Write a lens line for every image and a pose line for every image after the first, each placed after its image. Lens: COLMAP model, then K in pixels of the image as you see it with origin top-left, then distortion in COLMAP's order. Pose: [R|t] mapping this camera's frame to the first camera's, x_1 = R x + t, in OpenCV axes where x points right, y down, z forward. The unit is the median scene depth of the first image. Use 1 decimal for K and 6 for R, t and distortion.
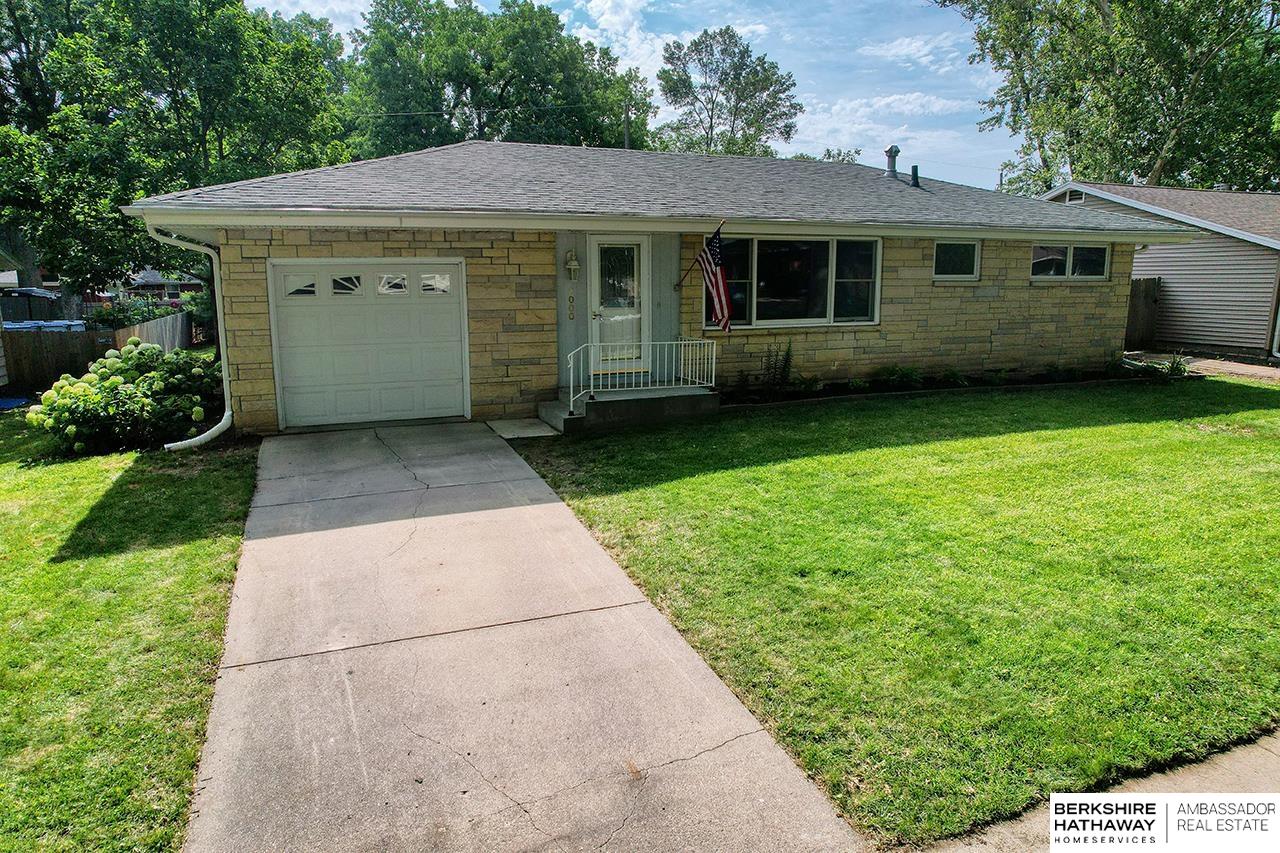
lens RADIAL K [[799.4, 0, 640.0], [0, 799.4, 426.5], [0, 0, 1]] dist [-0.026981, 0.000767]
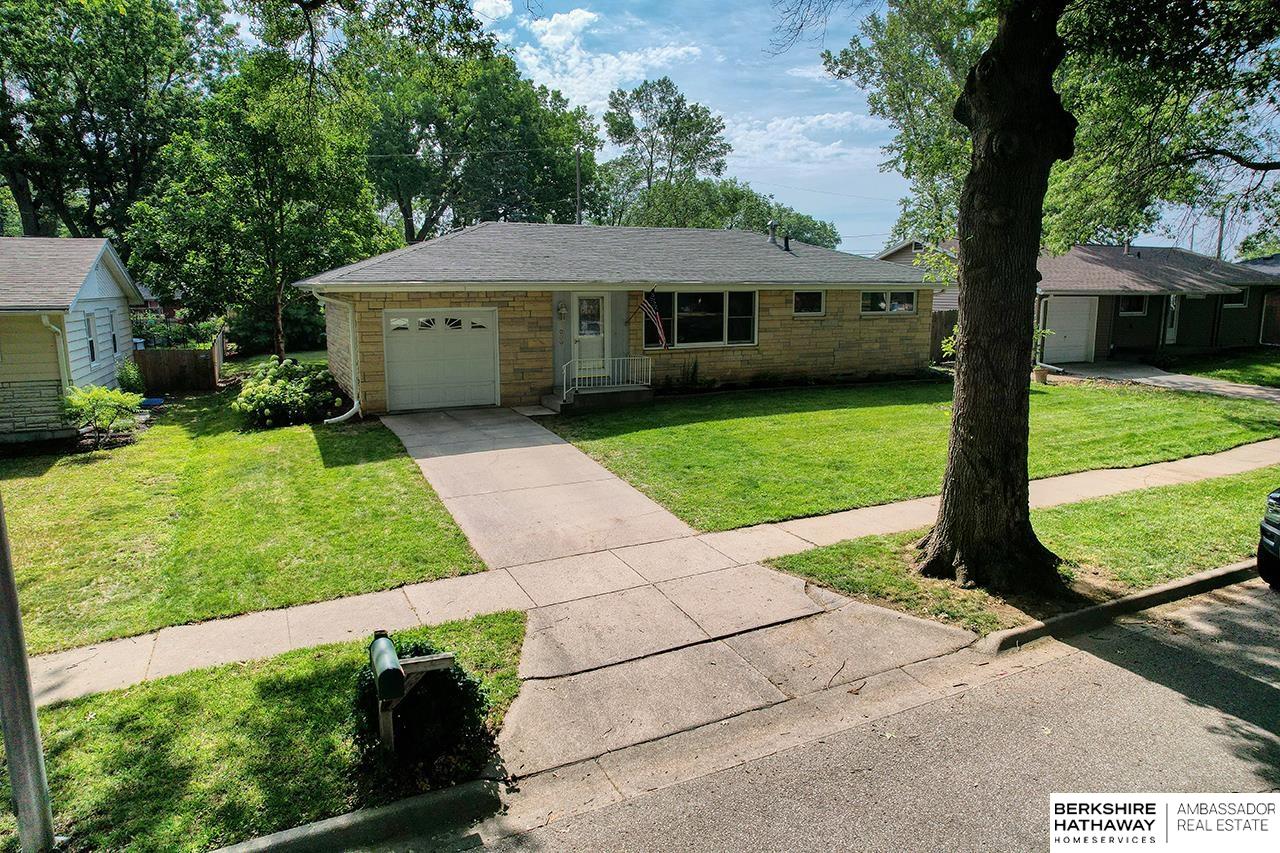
lens RADIAL K [[799.4, 0, 640.0], [0, 799.4, 426.5], [0, 0, 1]] dist [-0.026981, 0.000767]
pose [[0.997590, -0.009012, 0.068802, -0.035275], [0.009786, 0.999892, -0.010922, 0.044926], [-0.068697, 0.011569, 0.997571, -0.537850]]
